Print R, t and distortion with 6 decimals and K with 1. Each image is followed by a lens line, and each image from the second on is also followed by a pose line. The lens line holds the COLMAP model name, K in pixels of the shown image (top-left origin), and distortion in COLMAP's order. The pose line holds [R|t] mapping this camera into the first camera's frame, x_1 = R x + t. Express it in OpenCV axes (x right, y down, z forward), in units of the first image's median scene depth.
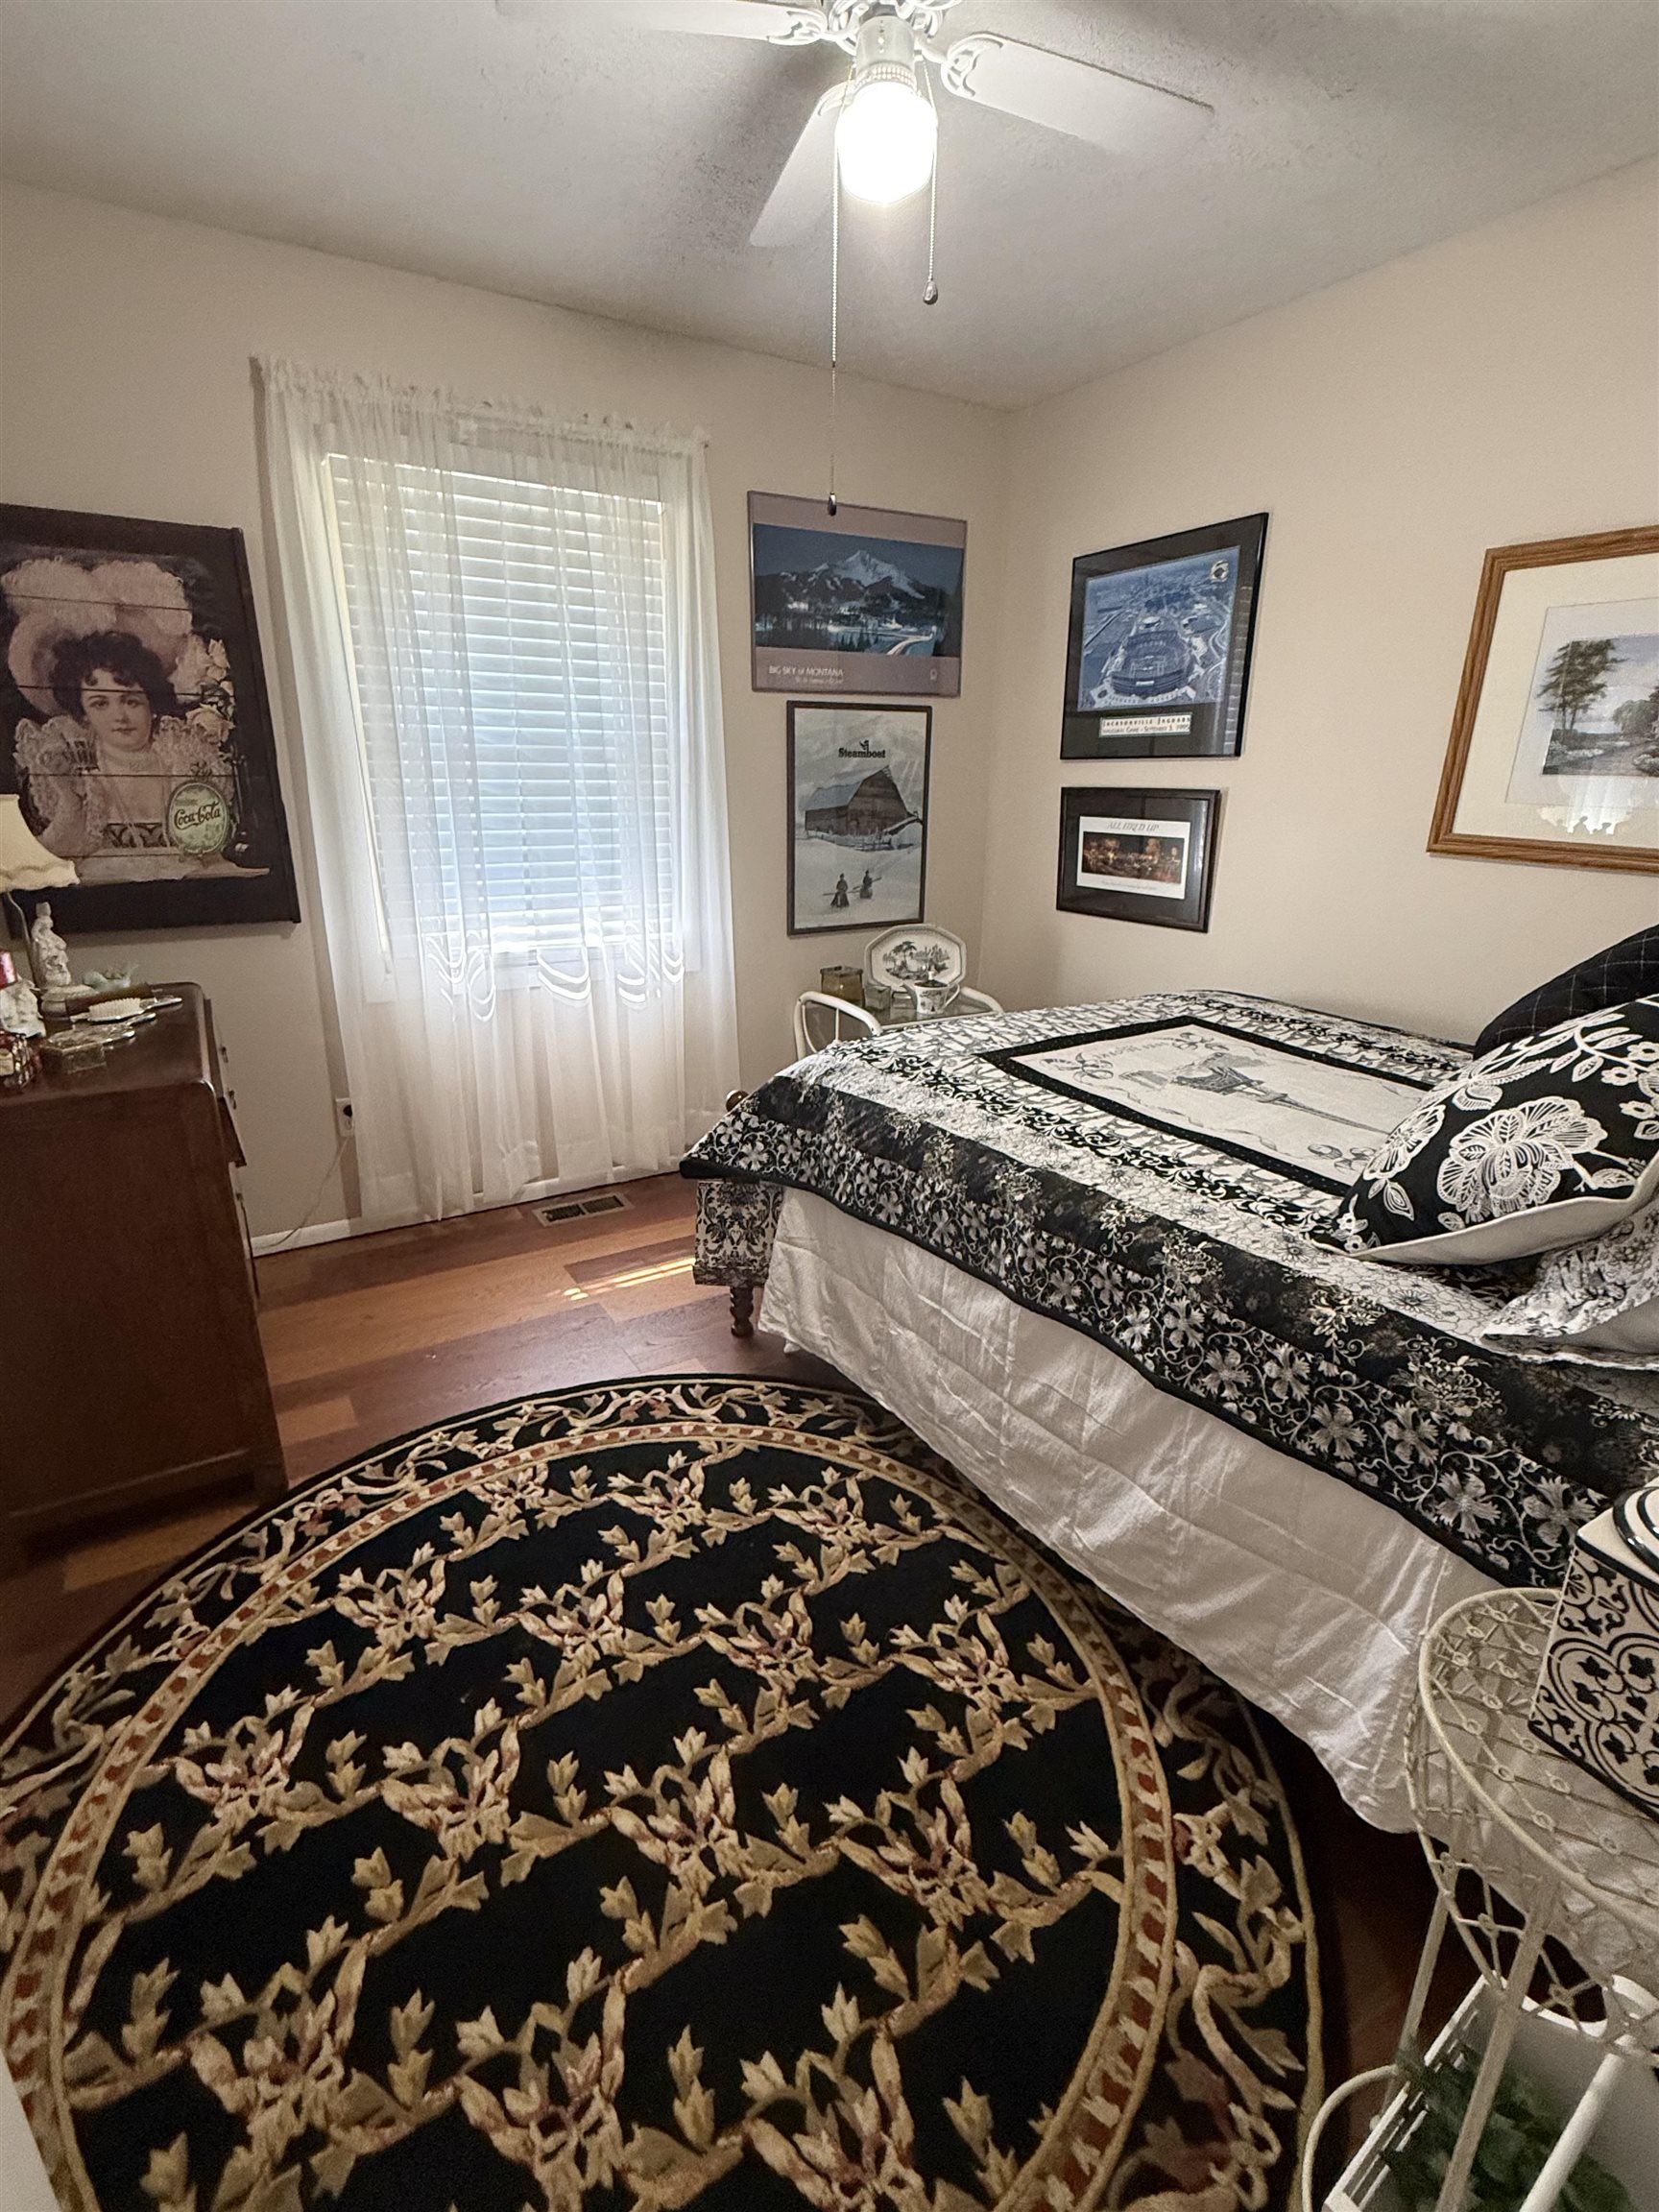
lens RADIAL K [[1040.5, 0, 832.2], [0, 1040.5, 1107.0], [0, 0, 1]] dist [0.000364, -0.000283]
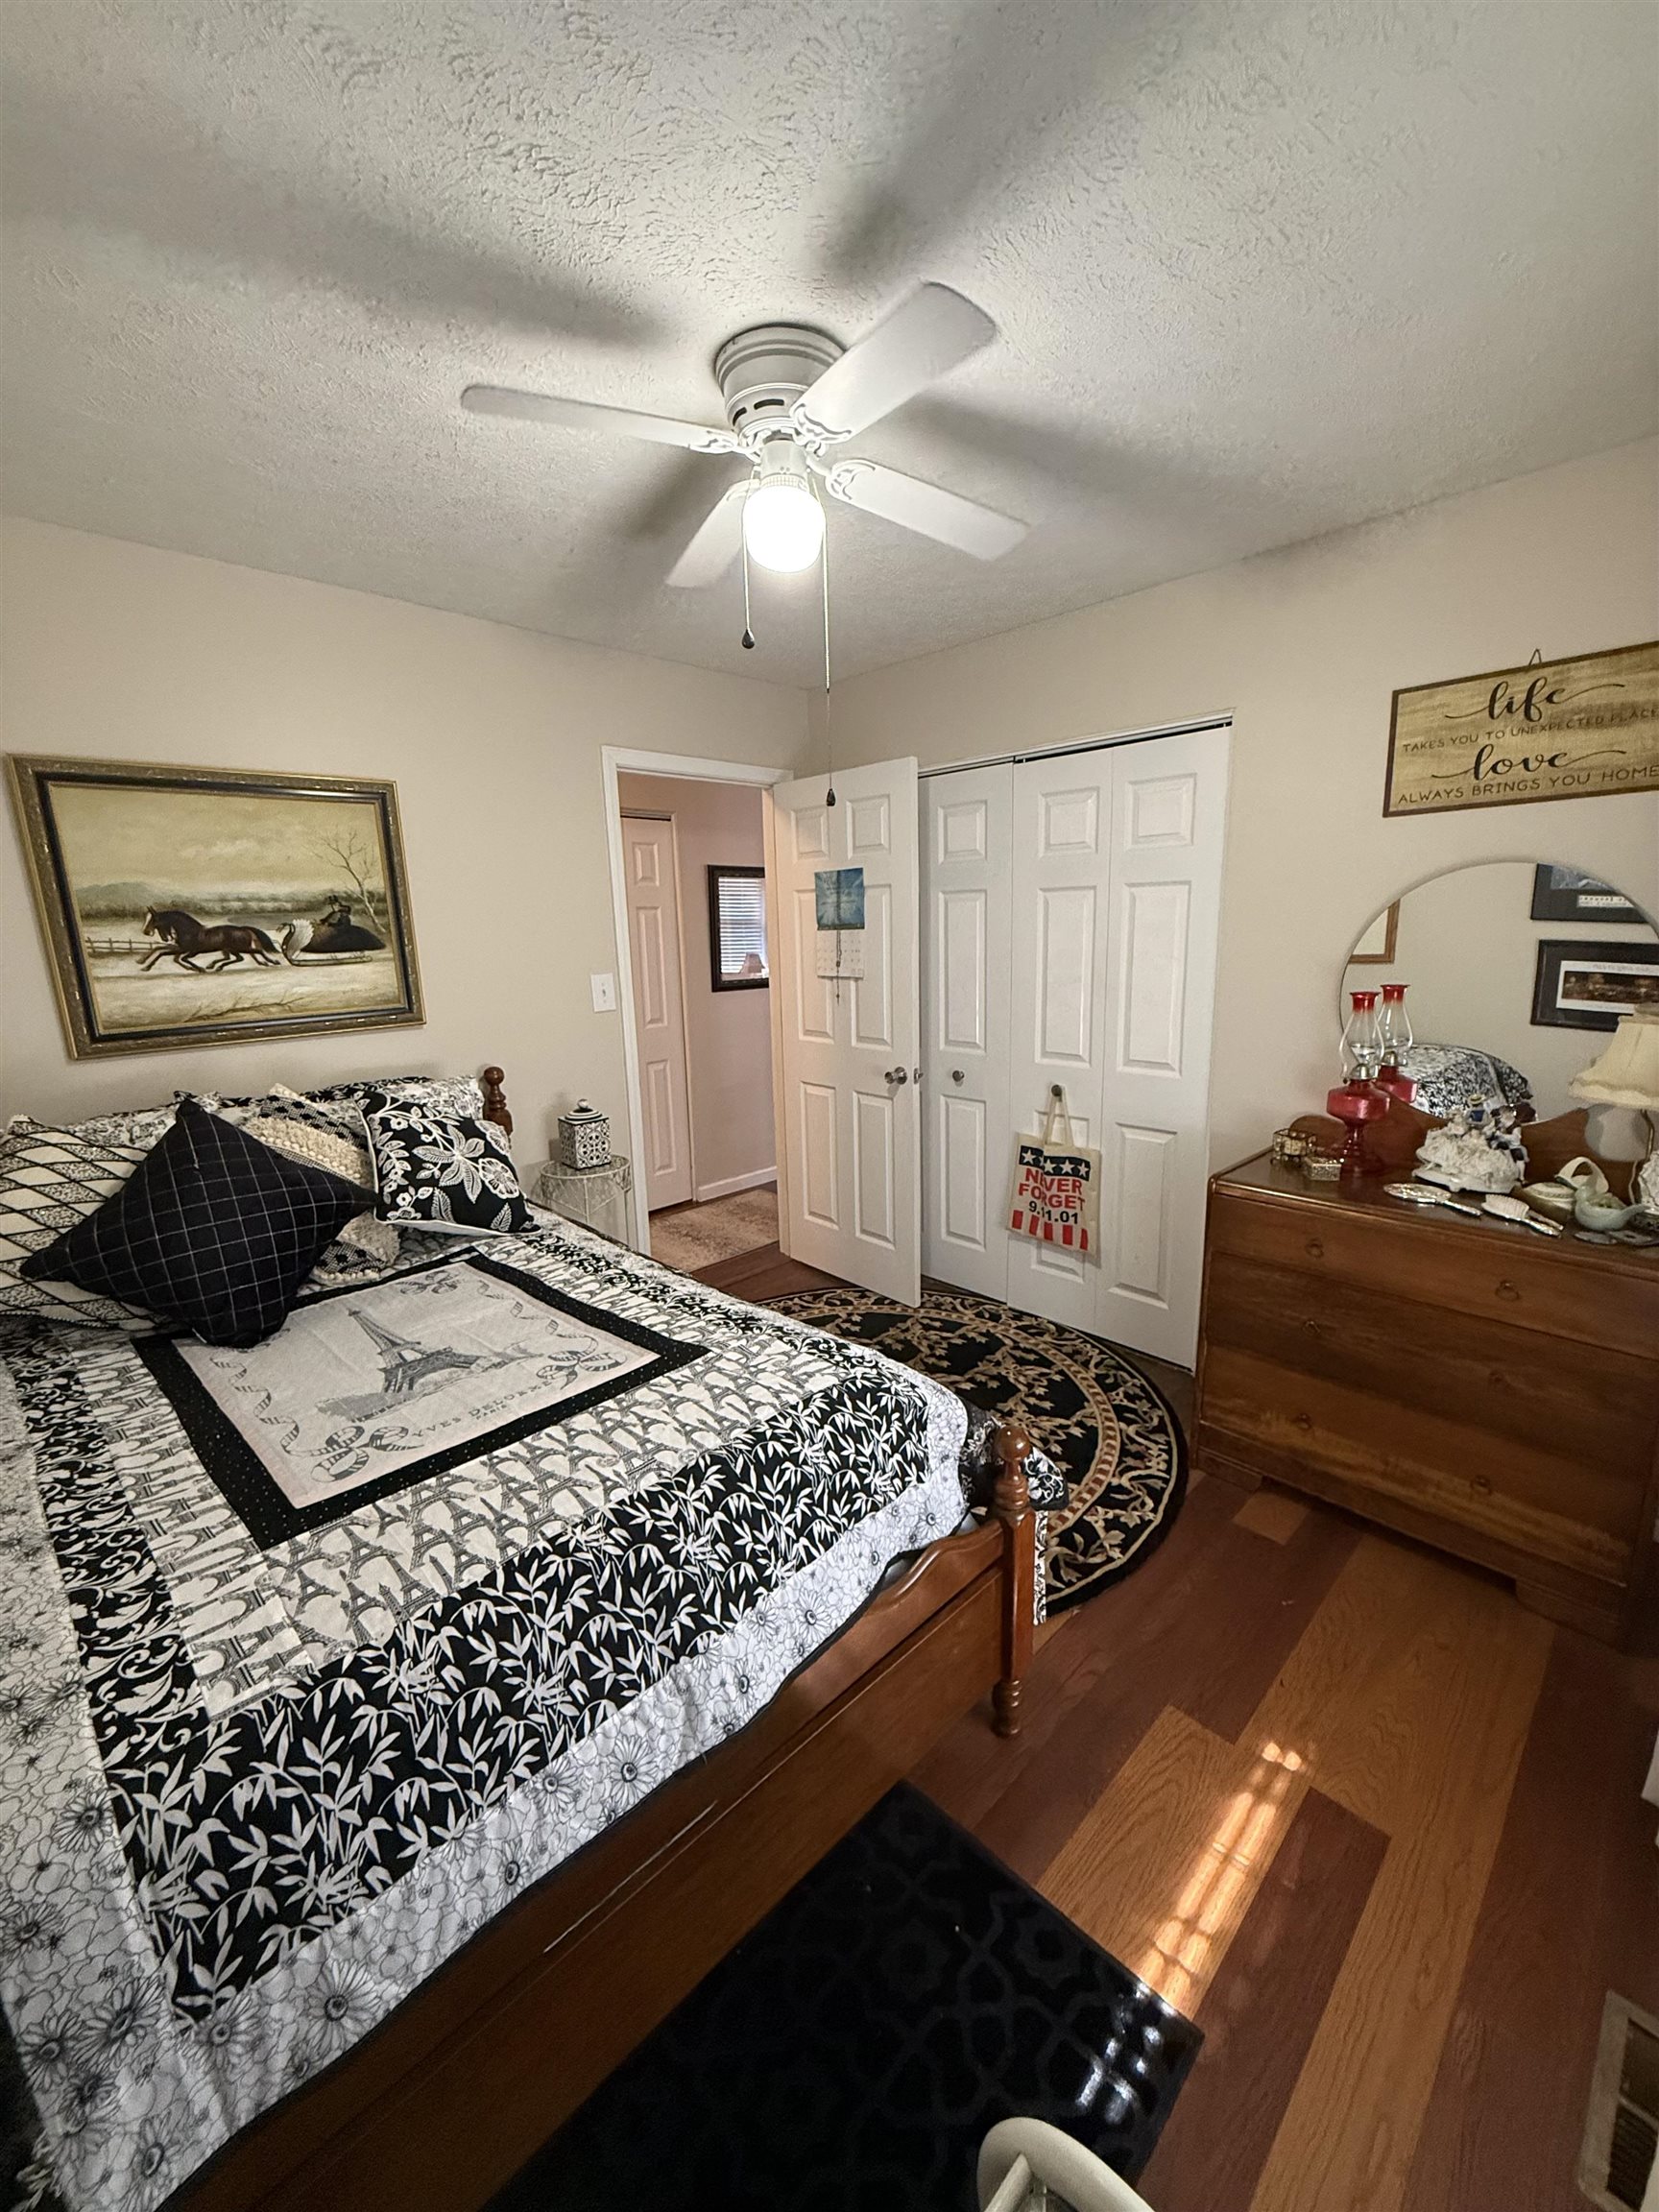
lens RADIAL K [[881.0, 0, 833.4], [0, 881.0, 1101.3], [0, 0, 1]] dist [0.001135, -0.000406]
pose [[-0.974336, 0.056308, -0.217943, 0.216420], [-0.058473, 0.871661, 0.486609, -0.699858], [0.217372, 0.486864, -0.845998, 1.849798]]
